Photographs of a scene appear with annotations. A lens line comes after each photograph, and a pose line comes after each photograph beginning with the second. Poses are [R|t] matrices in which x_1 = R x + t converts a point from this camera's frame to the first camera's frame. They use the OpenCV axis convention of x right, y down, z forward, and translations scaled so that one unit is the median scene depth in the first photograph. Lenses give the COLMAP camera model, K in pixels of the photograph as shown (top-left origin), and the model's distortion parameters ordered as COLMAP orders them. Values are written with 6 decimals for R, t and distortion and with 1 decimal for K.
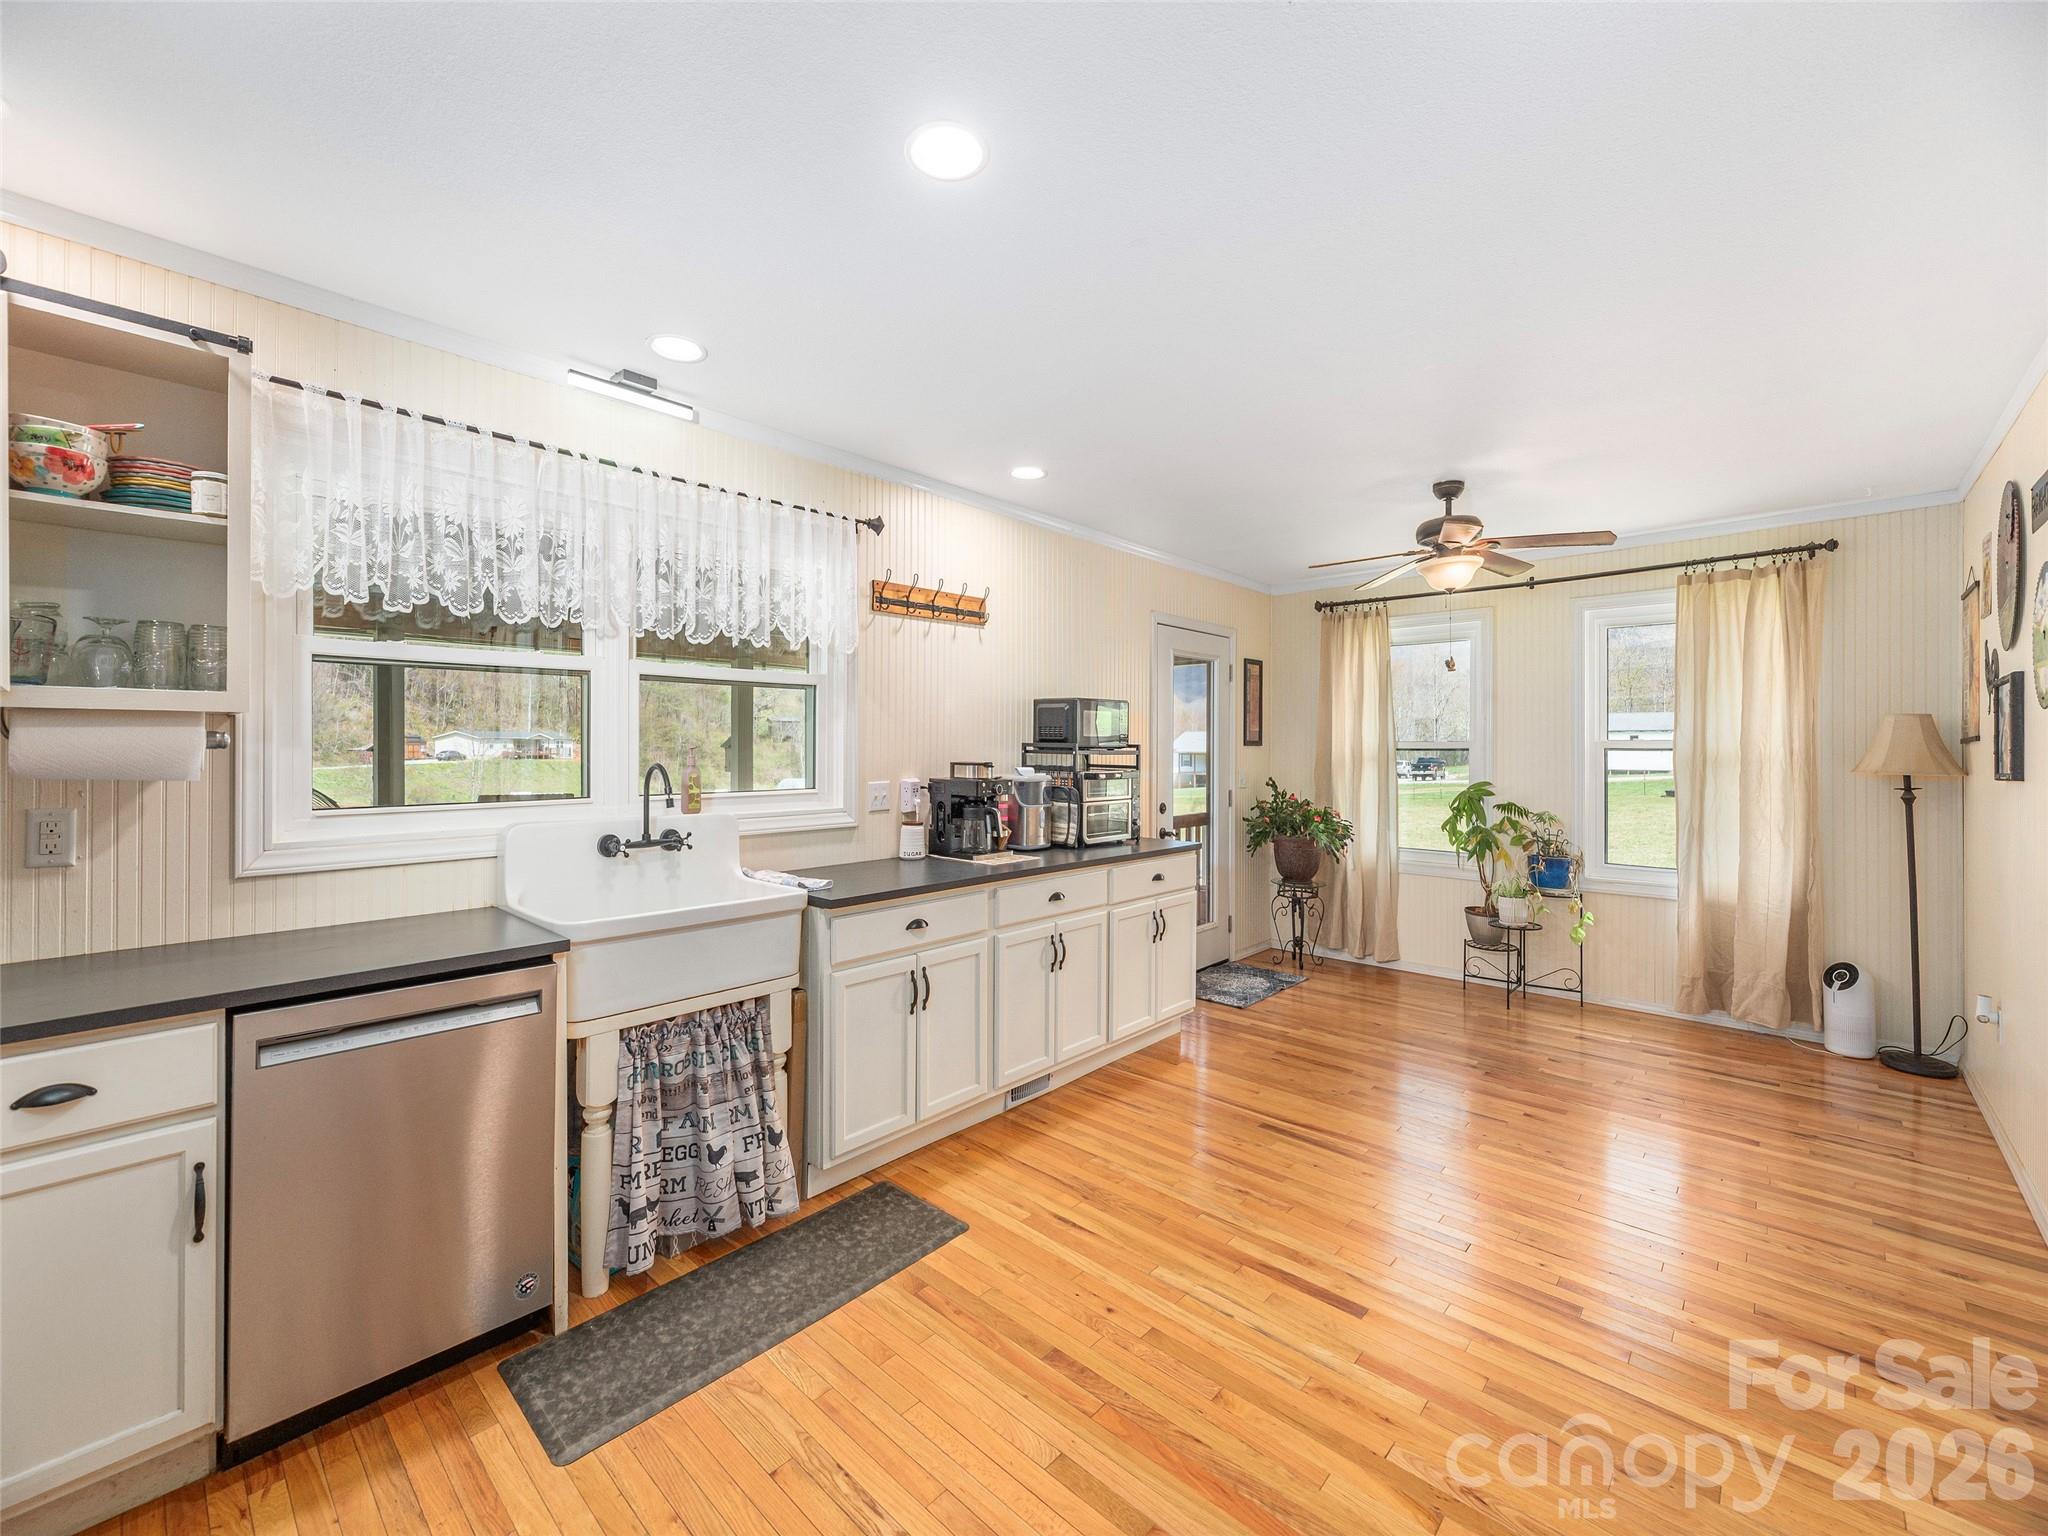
lens RADIAL K [[840.6, 0, 1018.3], [0, 840.6, 752.6], [0, 0, 1]] dist [0.003151, 0.001330]
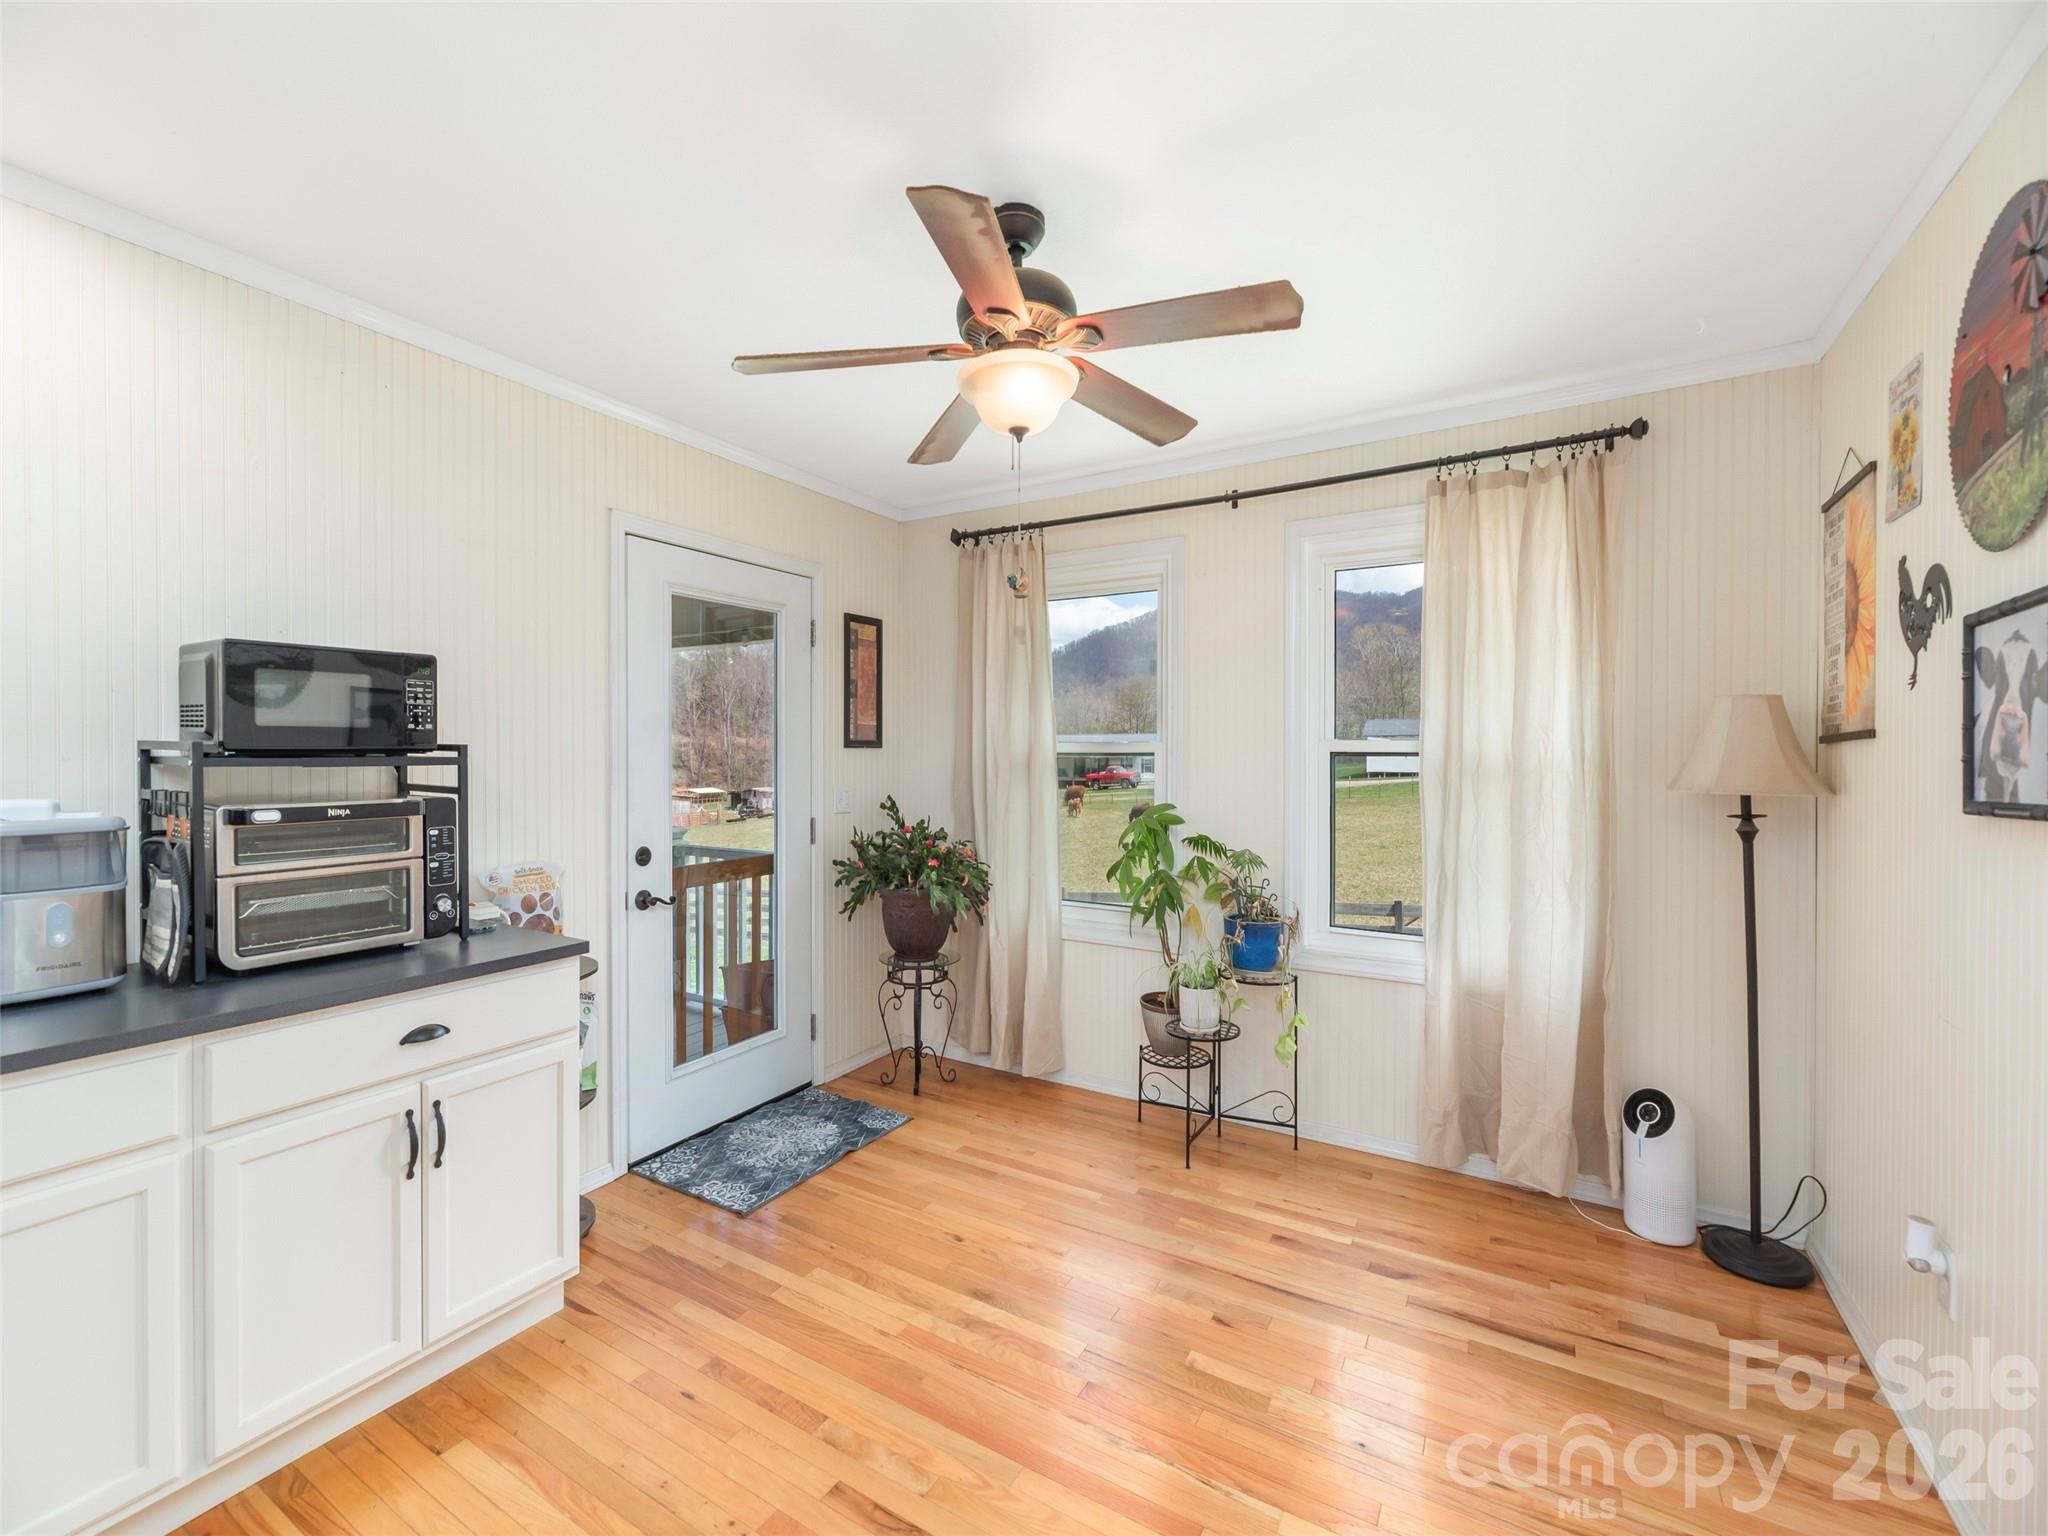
lens RADIAL K [[840.6, 0, 1028.3], [0, 840.6, 765.2], [0, 0, 1]] dist [0.003151, 0.001330]
pose [[0.979079, -0.004043, 0.203442, 0.351236], [0.001788, 0.999935, 0.011269, -0.002265], [-0.203475, -0.010670, 0.979022, 0.429191]]
